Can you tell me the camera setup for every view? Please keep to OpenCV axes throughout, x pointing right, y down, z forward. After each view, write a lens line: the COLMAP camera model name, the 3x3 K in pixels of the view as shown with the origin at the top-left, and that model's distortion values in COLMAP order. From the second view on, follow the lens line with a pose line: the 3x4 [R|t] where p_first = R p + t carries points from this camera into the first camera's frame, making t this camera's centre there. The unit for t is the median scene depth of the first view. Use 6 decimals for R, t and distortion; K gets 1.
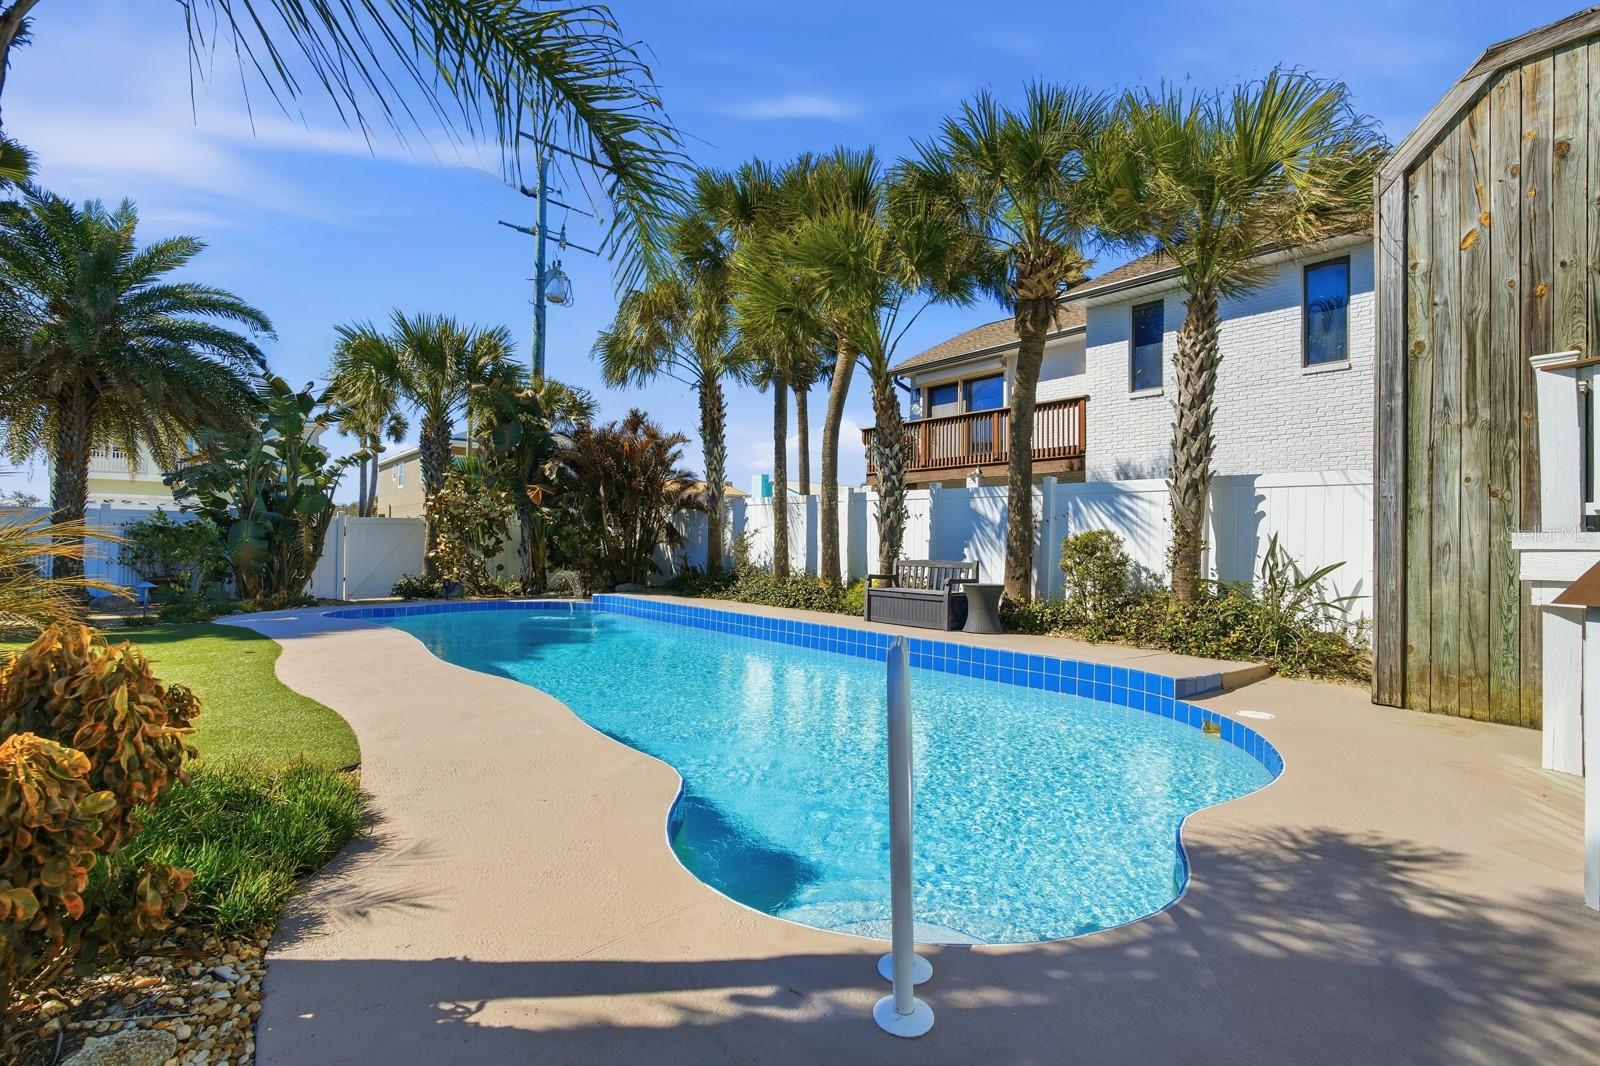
lens RADIAL K [[715.5, 0, 799.1], [0, 715.5, 533.9], [0, 0, 1]] dist [-0.005147, 0.003911]
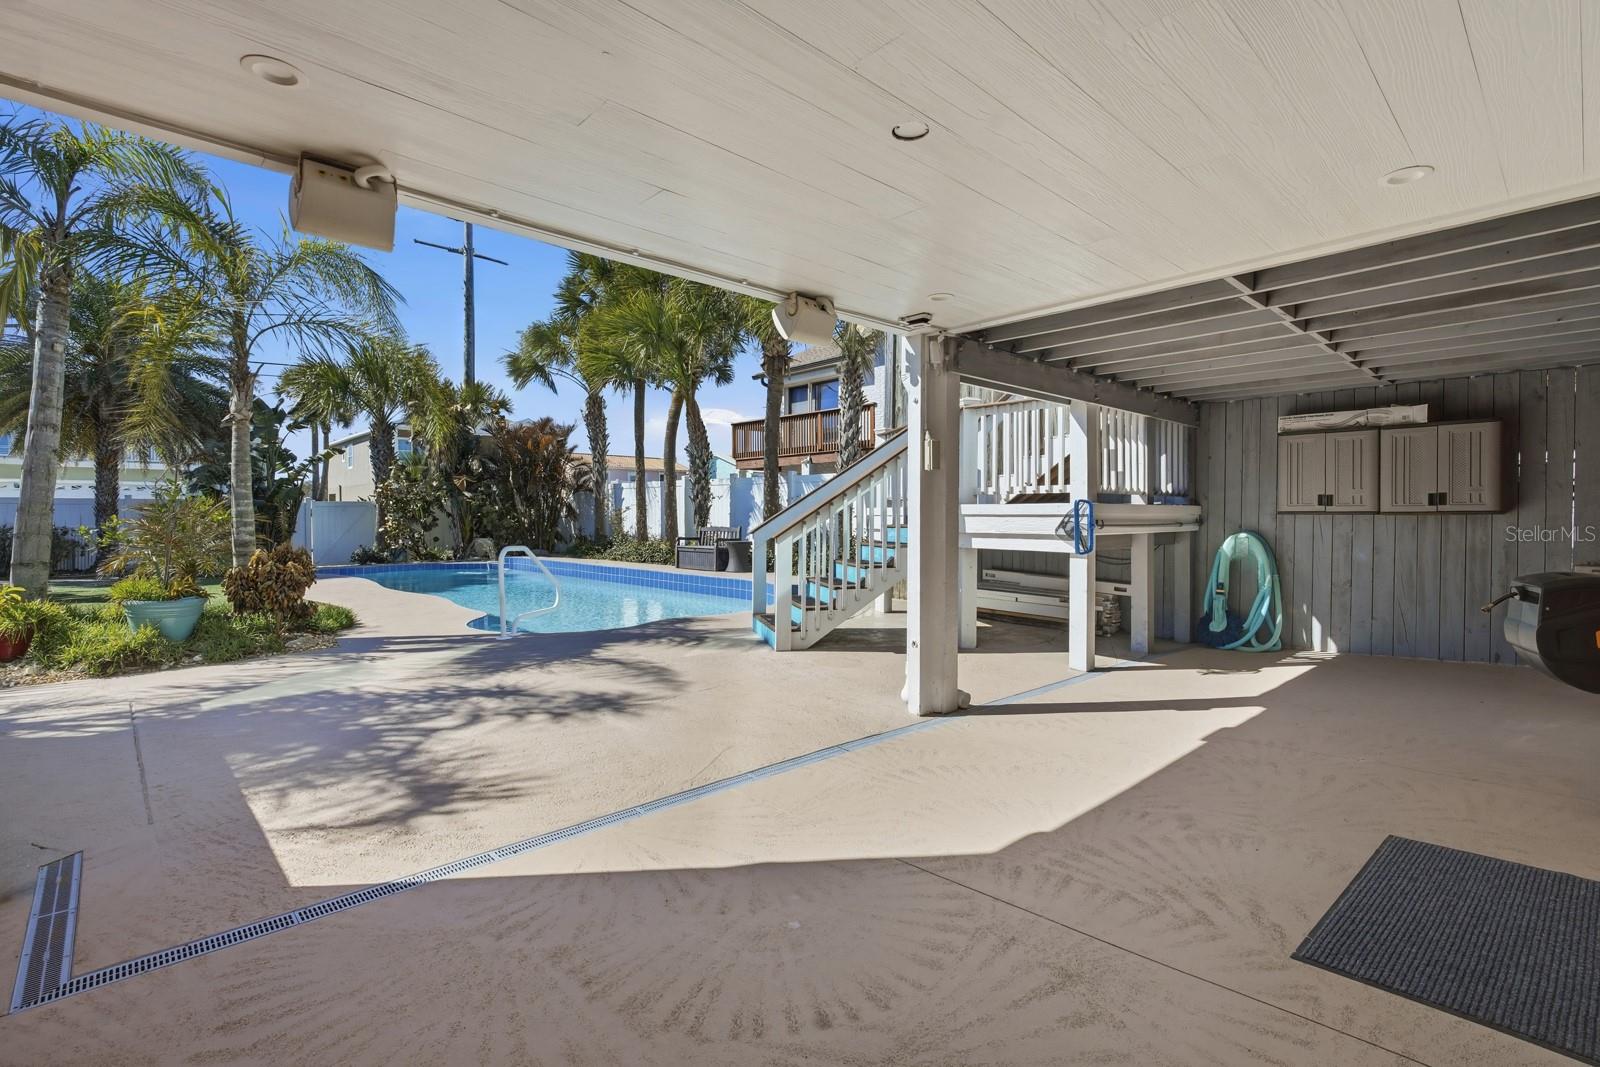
lens RADIAL K [[753.7, 0, 801.2], [0, 753.7, 529.6], [0, 0, 1]] dist [0.002144, 0.000023]
pose [[0.999384, -0.016260, 0.031086, 0.214010], [0.015277, 0.999384, 0.031605, -0.003480], [-0.031580, -0.031111, 0.999017, -0.409787]]
